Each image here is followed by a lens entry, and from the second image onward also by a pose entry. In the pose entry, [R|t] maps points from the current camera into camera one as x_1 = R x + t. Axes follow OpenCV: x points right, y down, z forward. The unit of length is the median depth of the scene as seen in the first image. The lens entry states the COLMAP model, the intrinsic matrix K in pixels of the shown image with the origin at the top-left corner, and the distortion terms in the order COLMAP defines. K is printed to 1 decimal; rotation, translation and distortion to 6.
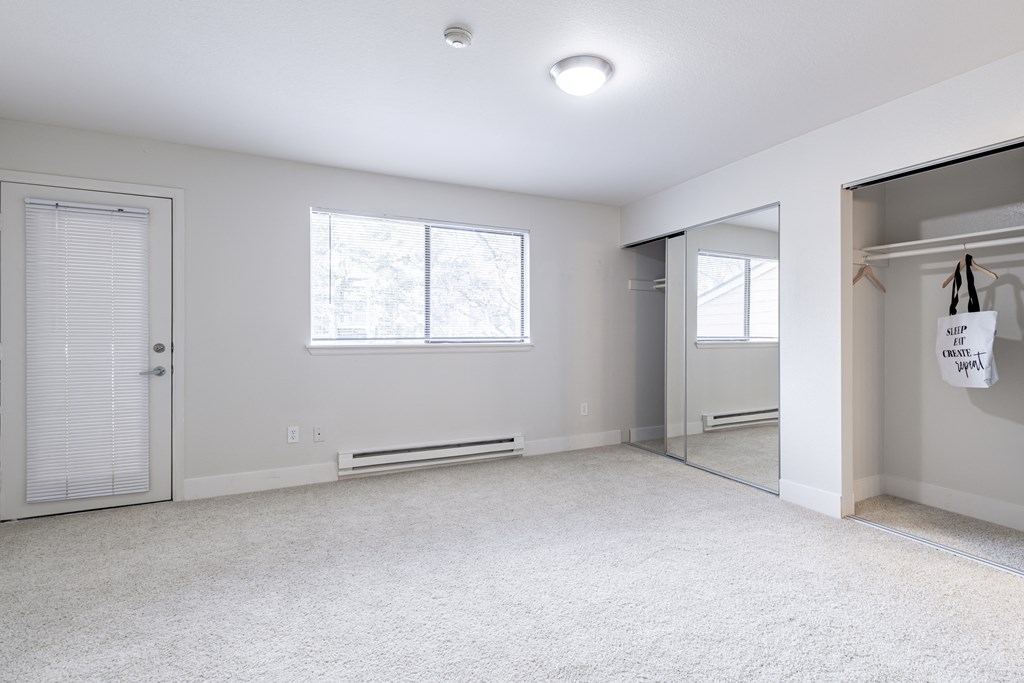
lens RADIAL K [[420.1, 0, 512.0], [0, 420.1, 341.5], [0, 0, 1]] dist [-0.001177, -0.000130]
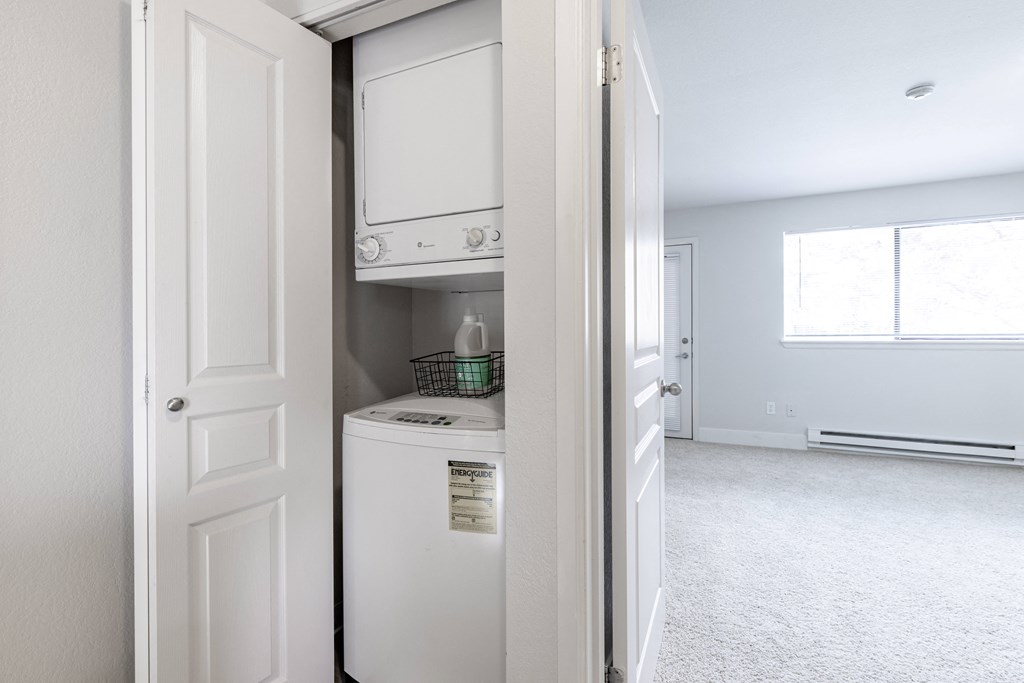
lens RADIAL K [[501.2, 0, 513.2], [0, 501.2, 330.3], [0, 0, 1]] dist [-0.004248, -0.000985]
pose [[0.637043, -0.005452, -0.770809, 0.169736], [-0.008199, 0.999870, -0.013848, 0.006522], [0.770784, 0.015142, 0.636916, -0.608451]]
